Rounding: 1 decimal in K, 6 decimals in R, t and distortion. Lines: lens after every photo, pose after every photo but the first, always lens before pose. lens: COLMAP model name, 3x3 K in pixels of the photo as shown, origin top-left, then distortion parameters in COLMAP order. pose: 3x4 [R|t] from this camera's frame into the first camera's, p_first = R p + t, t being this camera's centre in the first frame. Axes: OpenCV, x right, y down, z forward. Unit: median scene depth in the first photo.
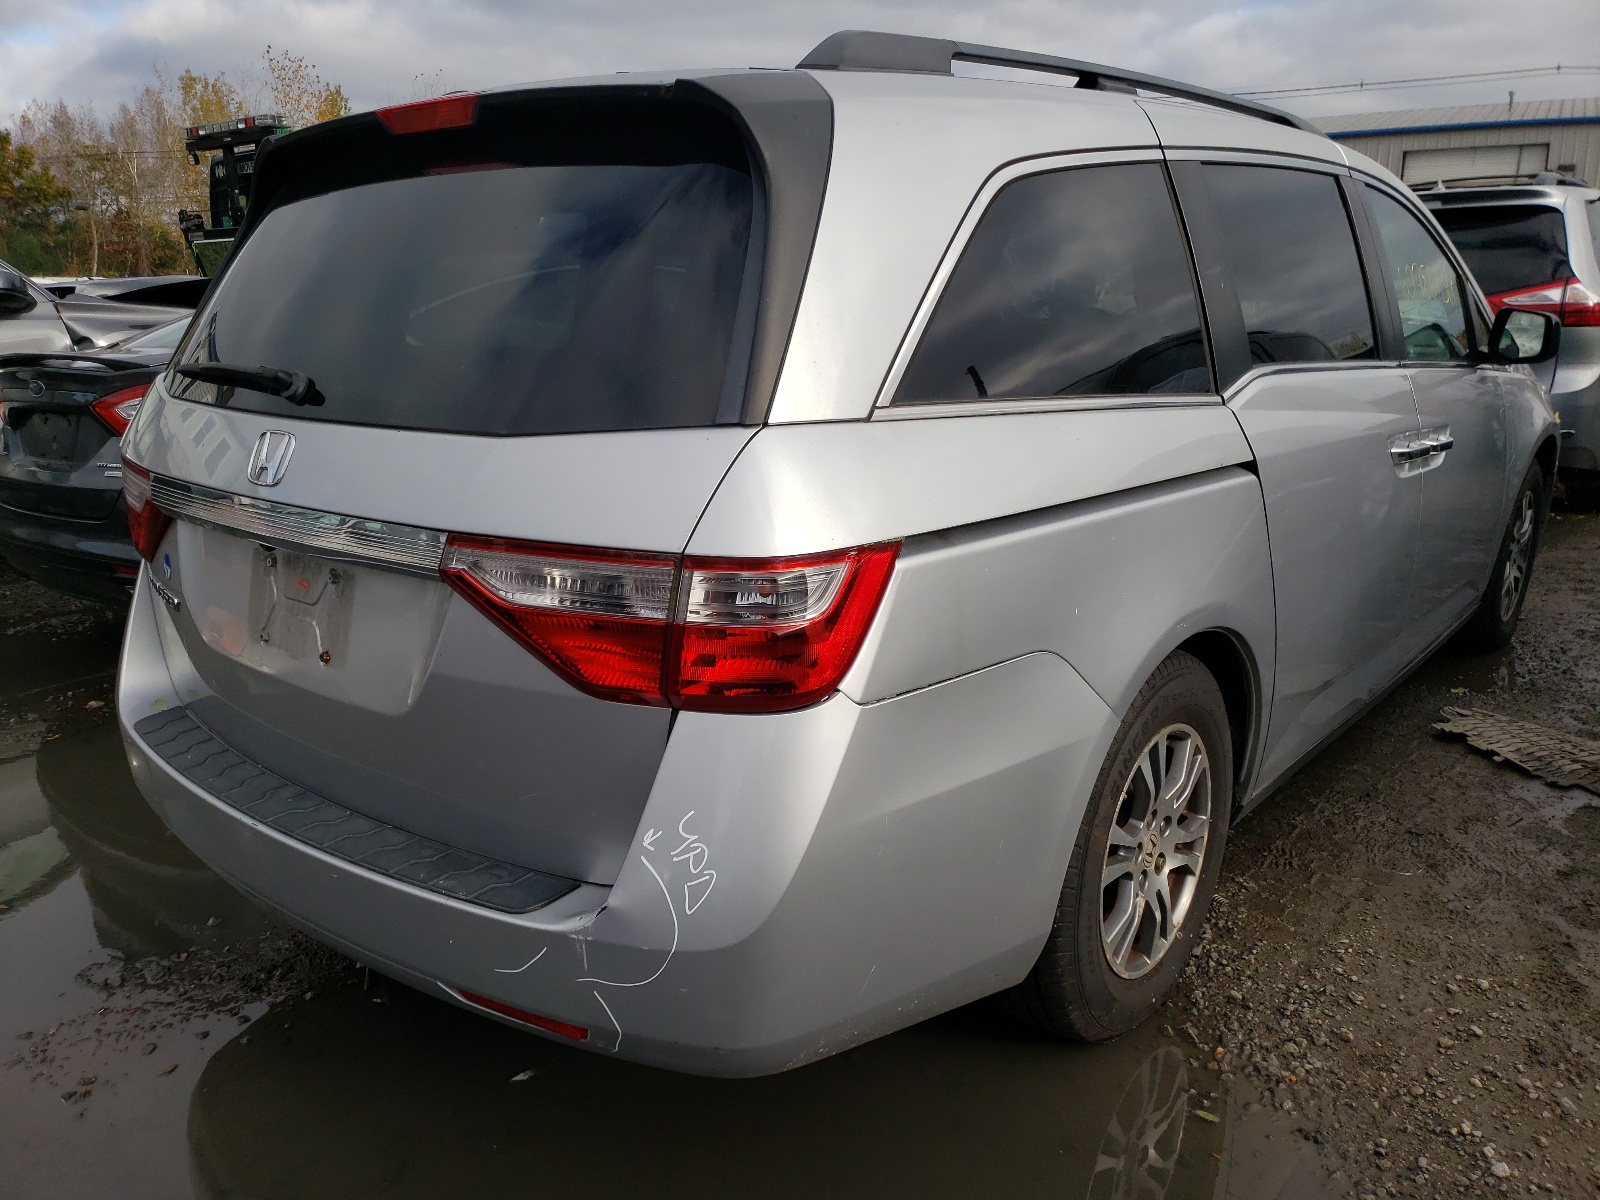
lens RADIAL K [[1351.3, 0, 800.0], [0, 1351.3, 600.0], [0, 0, 1]] dist [0.106582, -0.148153]
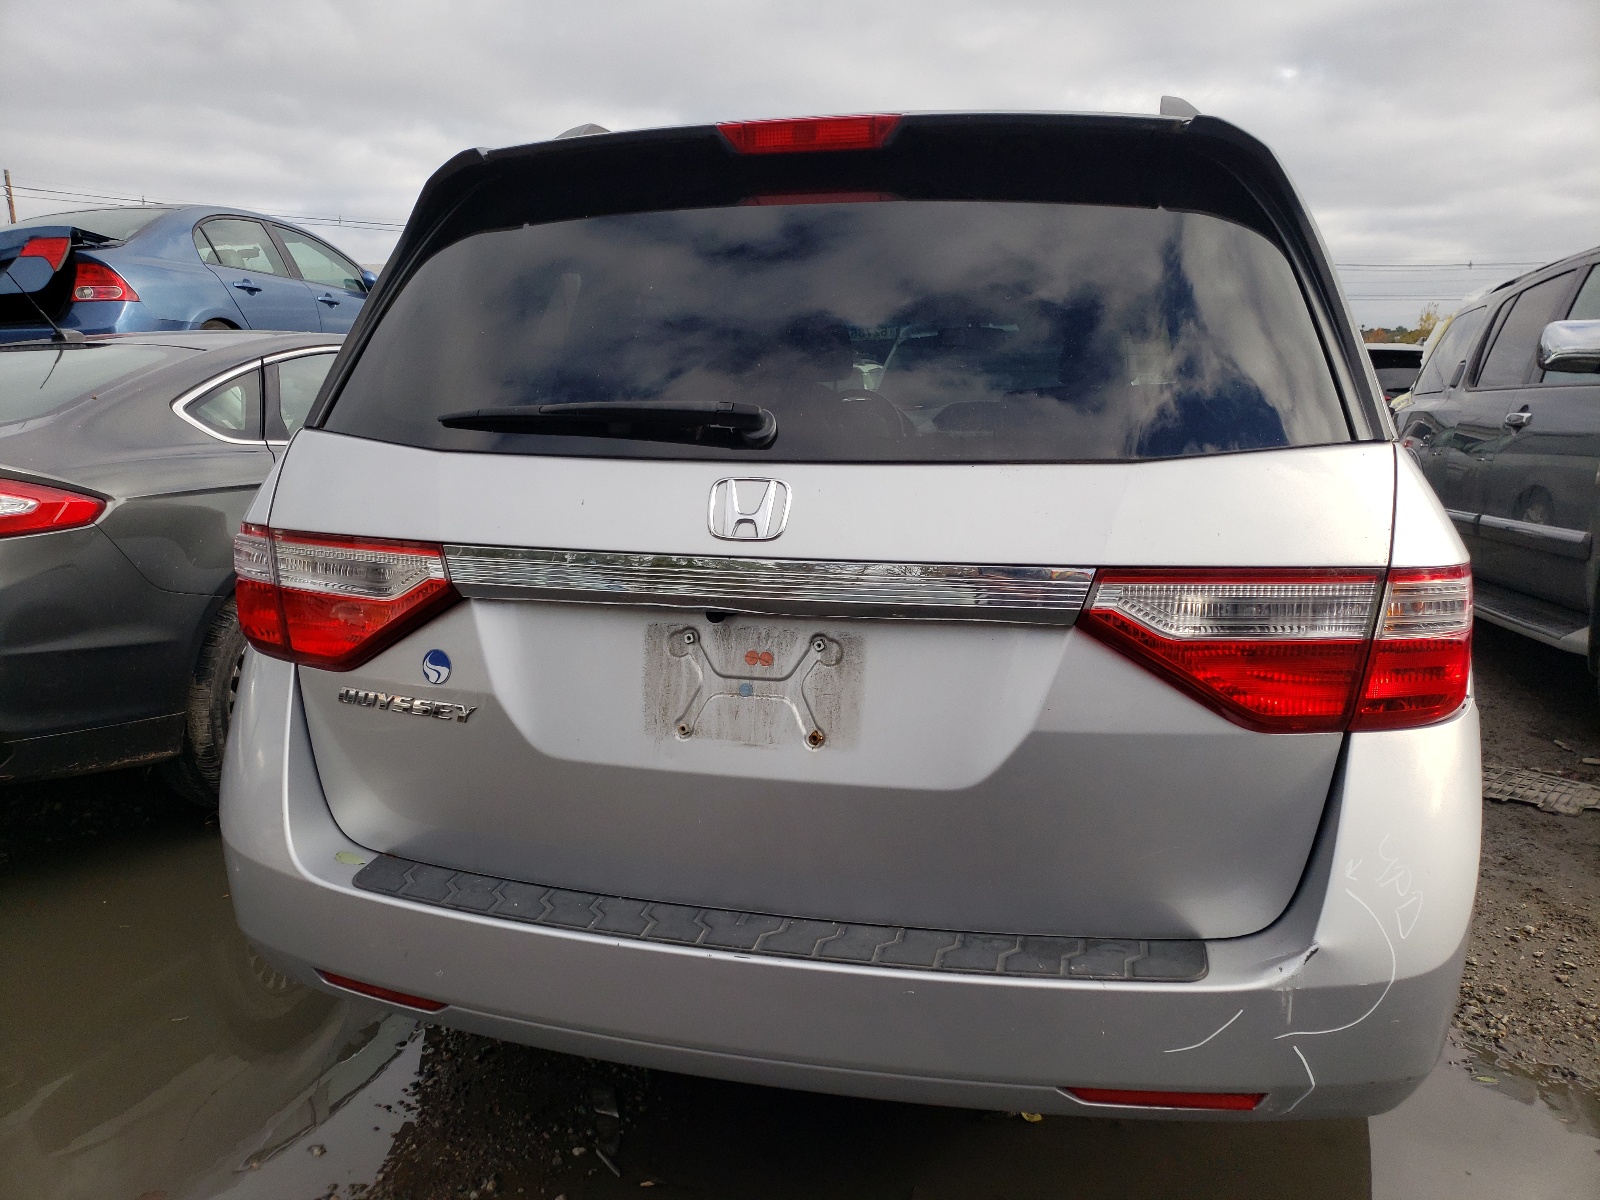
lens RADIAL K [[1351.3, 0, 800.0], [0, 1351.3, 600.0], [0, 0, 1]] dist [0.106582, -0.148153]
pose [[0.885822, -0.058692, 0.460298, -0.840010], [0.097850, 0.993289, -0.061656, 0.008116], [-0.453590, 0.099656, 0.885621, 0.281237]]
